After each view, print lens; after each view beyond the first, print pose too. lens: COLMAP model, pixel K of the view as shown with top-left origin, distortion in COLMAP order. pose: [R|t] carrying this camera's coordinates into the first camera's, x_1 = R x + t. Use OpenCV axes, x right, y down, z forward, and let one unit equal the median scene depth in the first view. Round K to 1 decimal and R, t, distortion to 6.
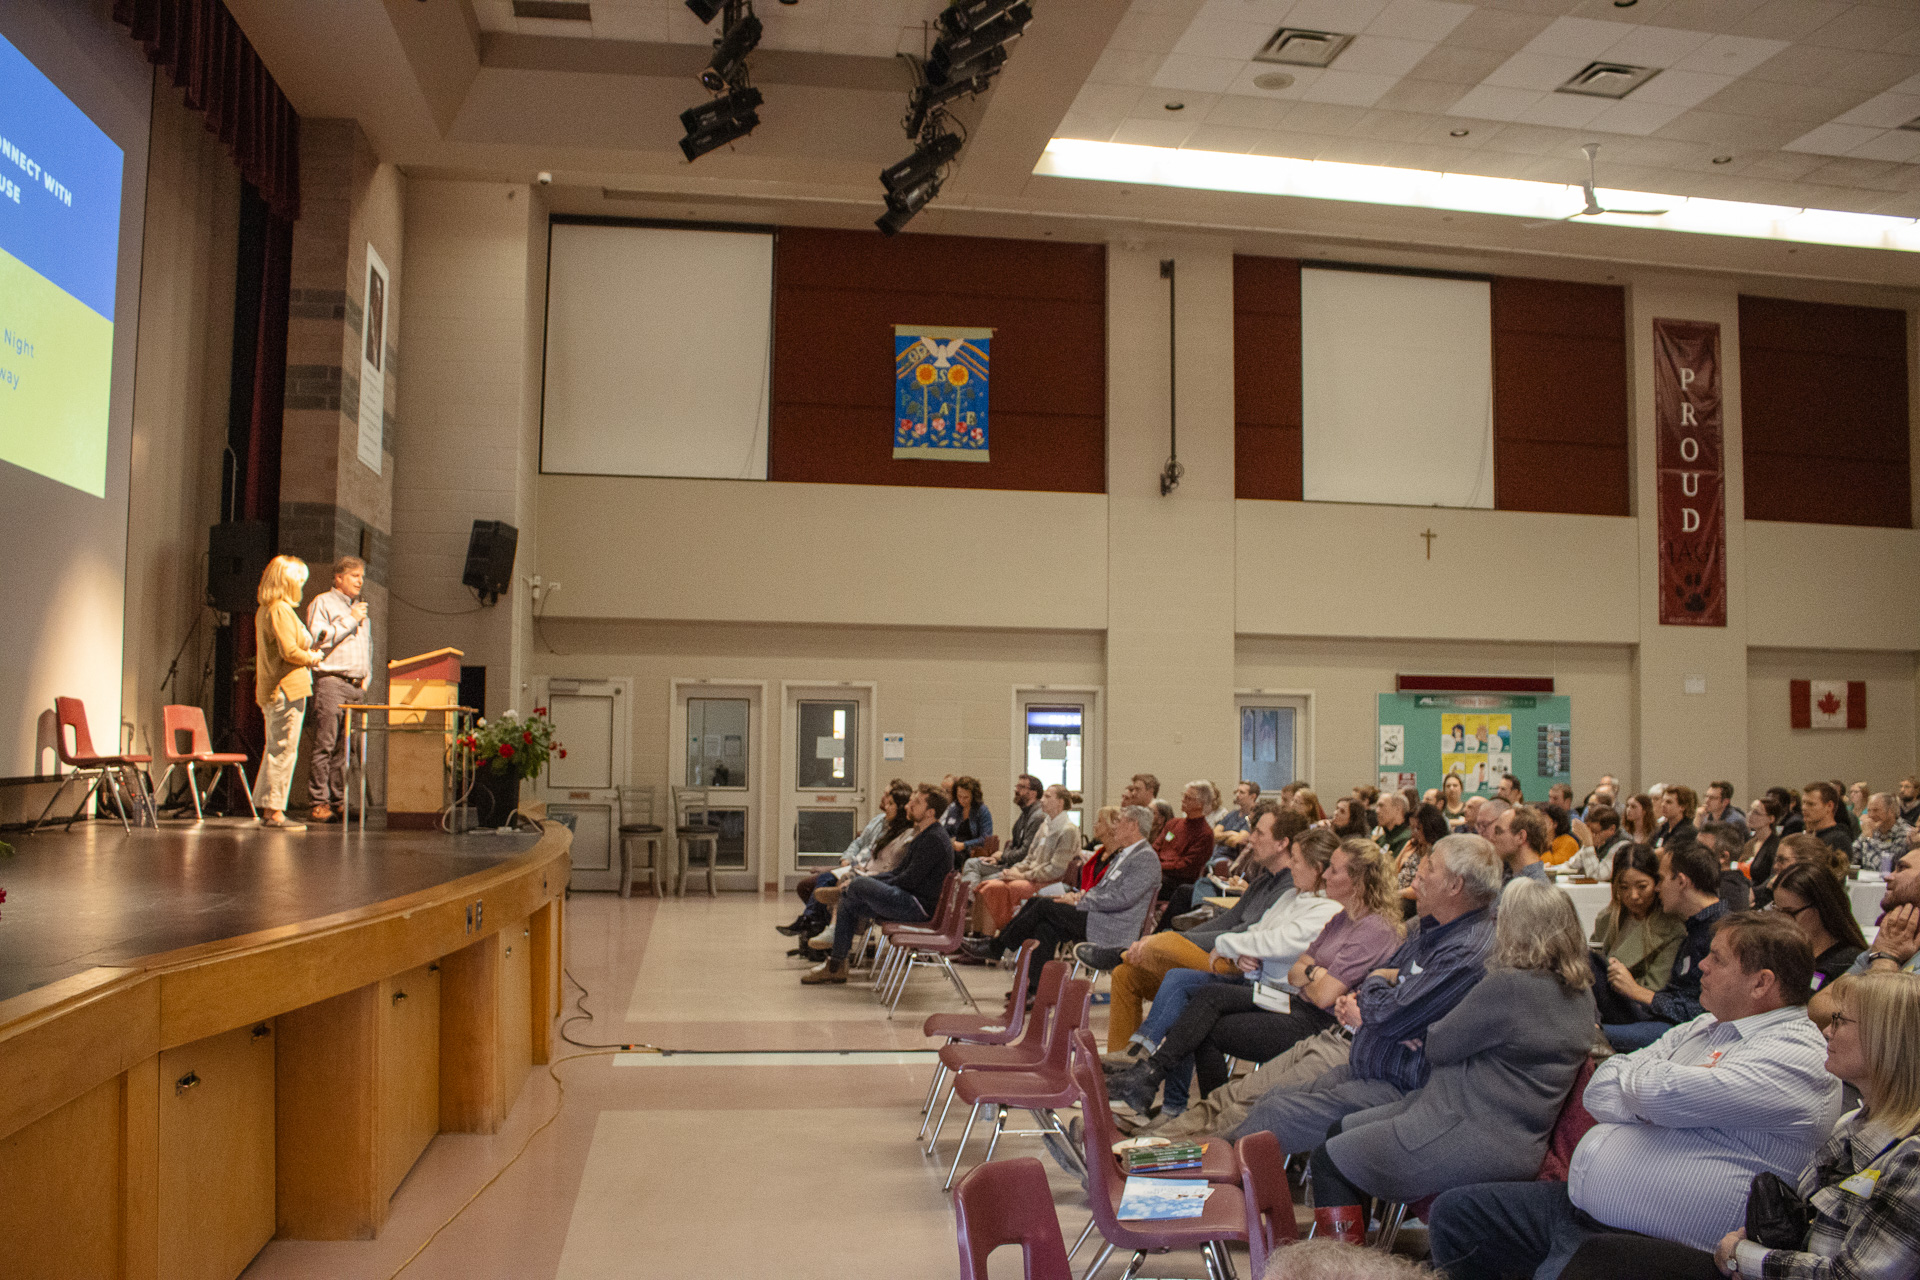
lens RADIAL K [[1607.9, 0, 960.0], [0, 1607.9, 640.0], [0, 0, 1]] dist [-0.073265, 0.002864]
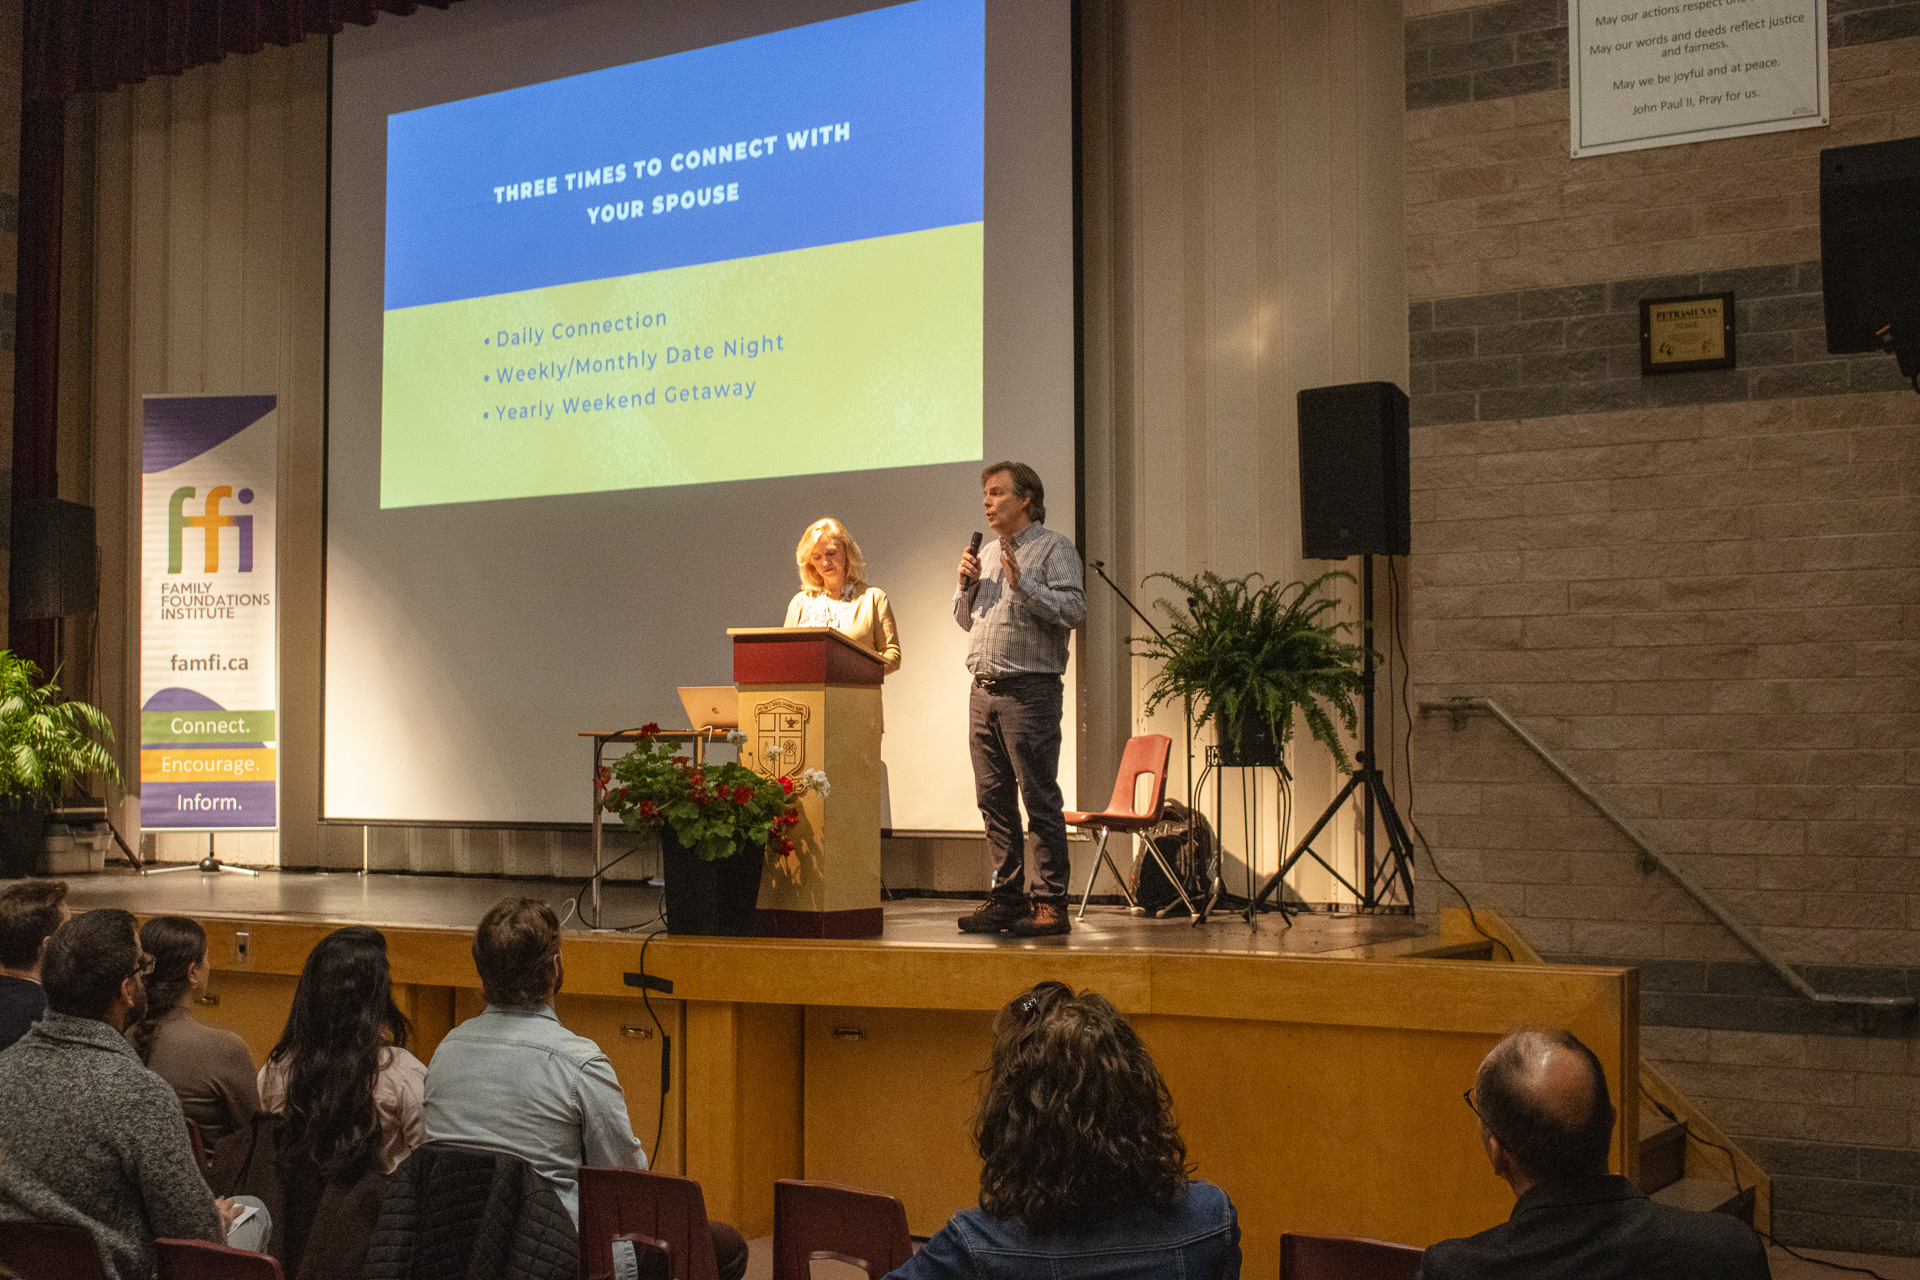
lens RADIAL K [[2454.4, 0, 960.0], [0, 2454.4, 640.0], [0, 0, 1]] dist [-0.019340, -0.031337]
pose [[-0.683448, -0.052531, -0.728107, 0.169445], [0.033434, 0.994108, -0.103106, 0.064156], [0.729233, -0.094811, -0.677665, 1.024485]]
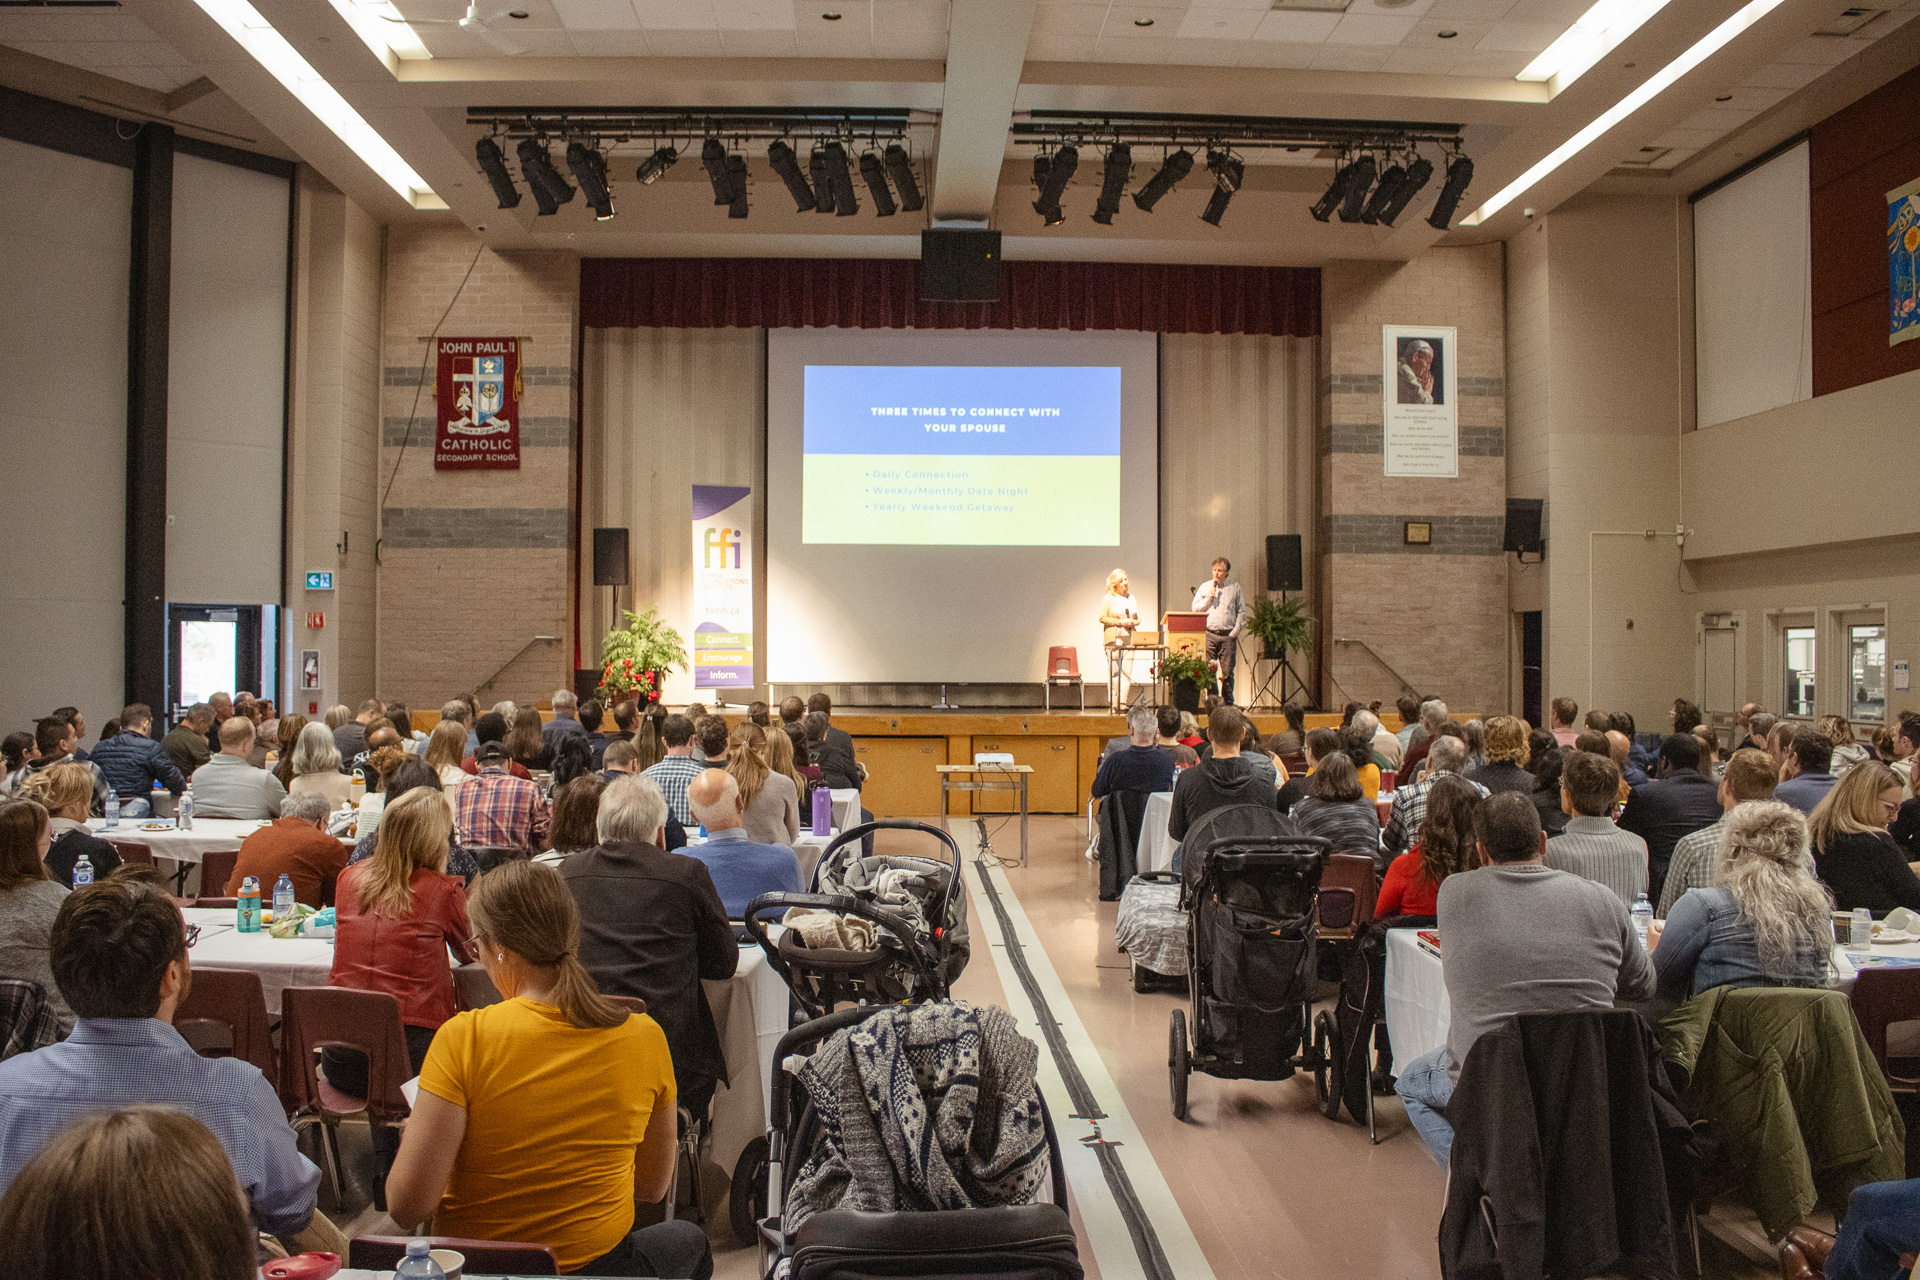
lens RADIAL K [[1607.9, 0, 960.0], [0, 1607.9, 640.0], [0, 0, 1]] dist [-0.073265, 0.002864]
pose [[-0.106694, -0.022700, -0.994033, 0.863103], [0.055254, 0.998059, -0.028722, 0.043289], [0.992755, -0.057988, -0.105233, 0.584361]]
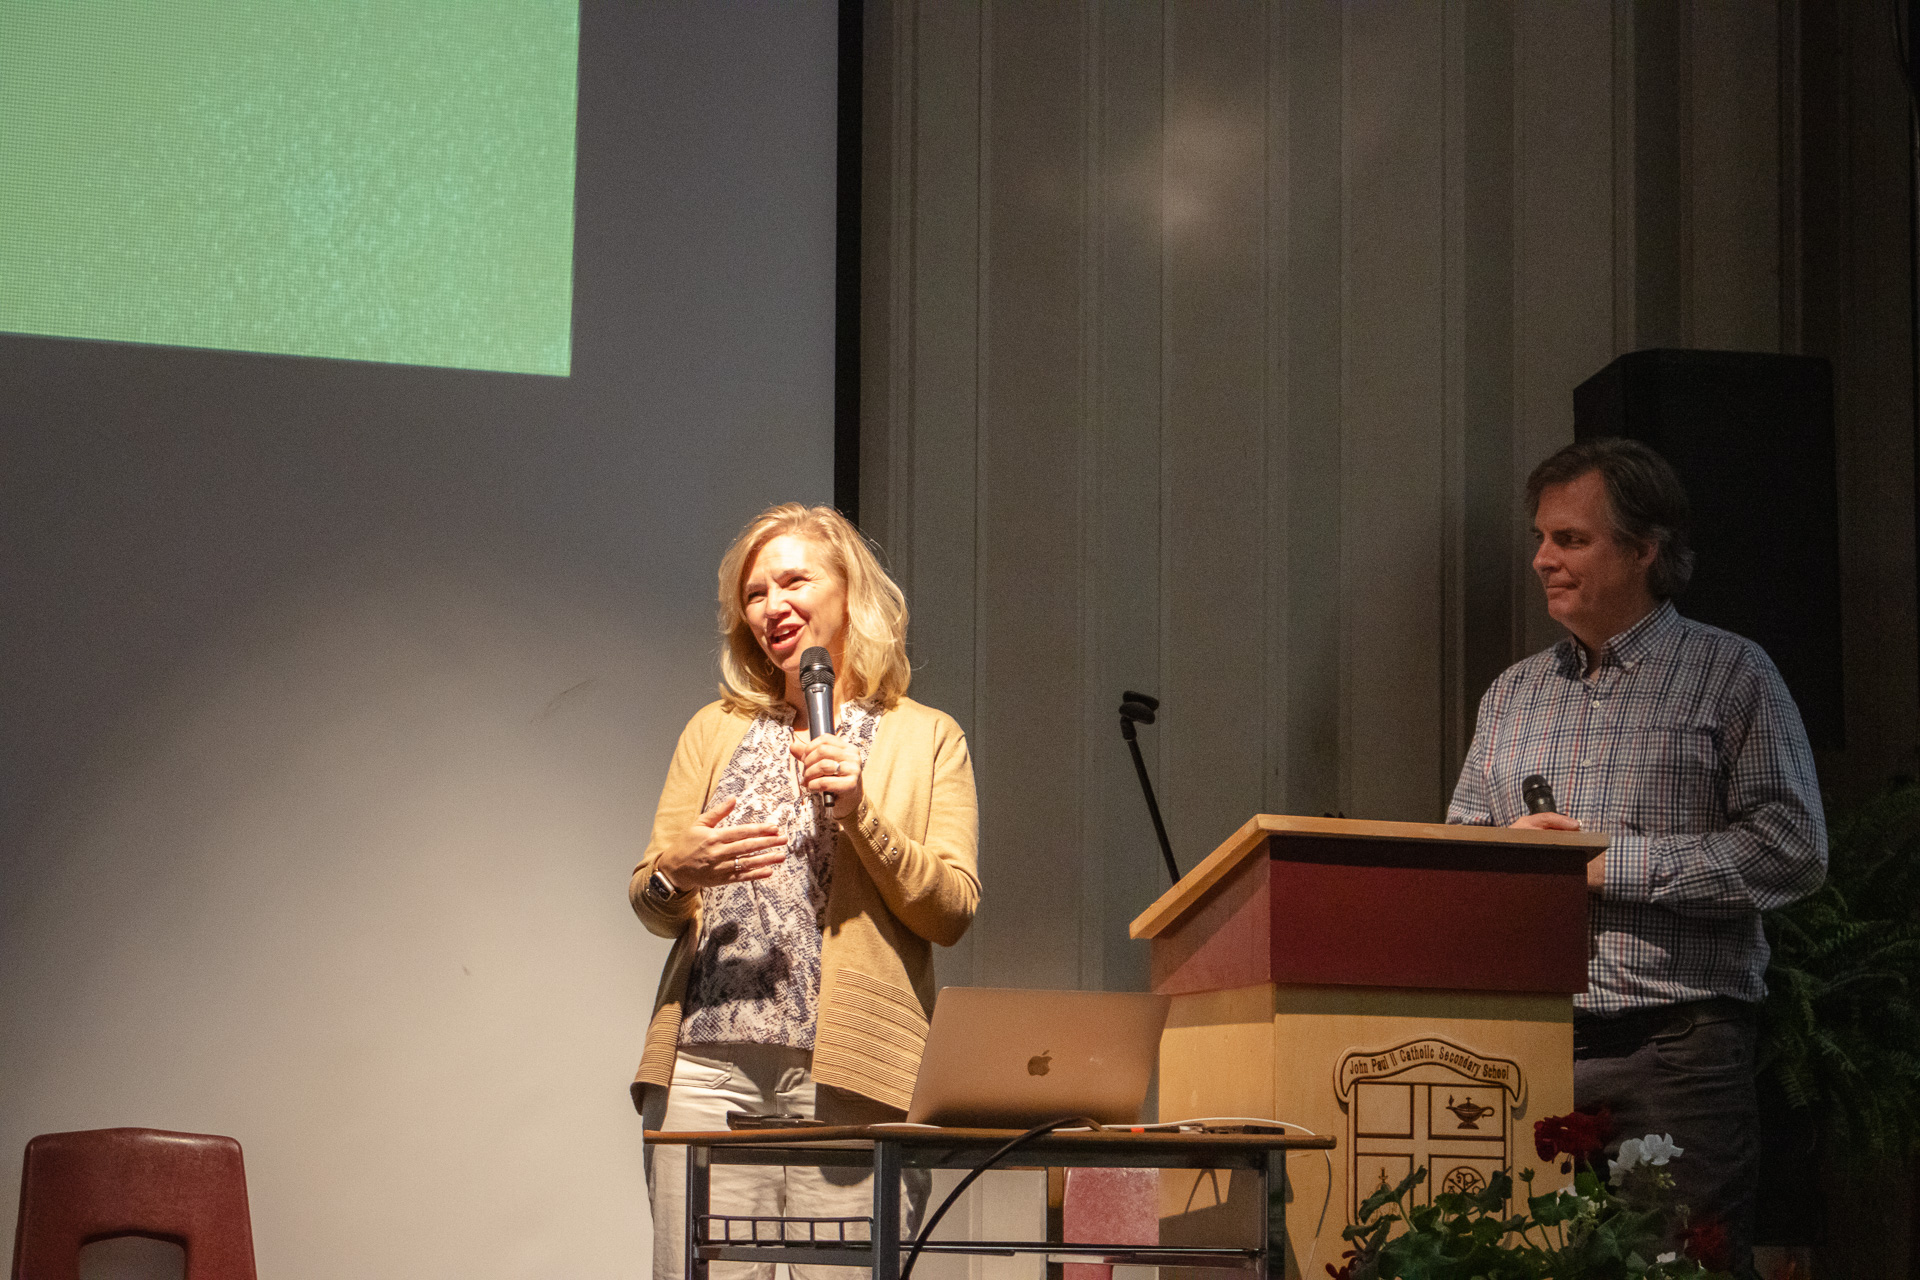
lens RADIAL K [[4844.1, 0, 960.0], [0, 4844.1, 640.0], [0, 0, 1]] dist [-0.006807, -0.037480]
pose [[0.232635, -0.136777, -0.962898, 0.140131], [0.054146, 0.990347, -0.127595, 0.034060], [0.971056, -0.022454, 0.237796, 0.505306]]
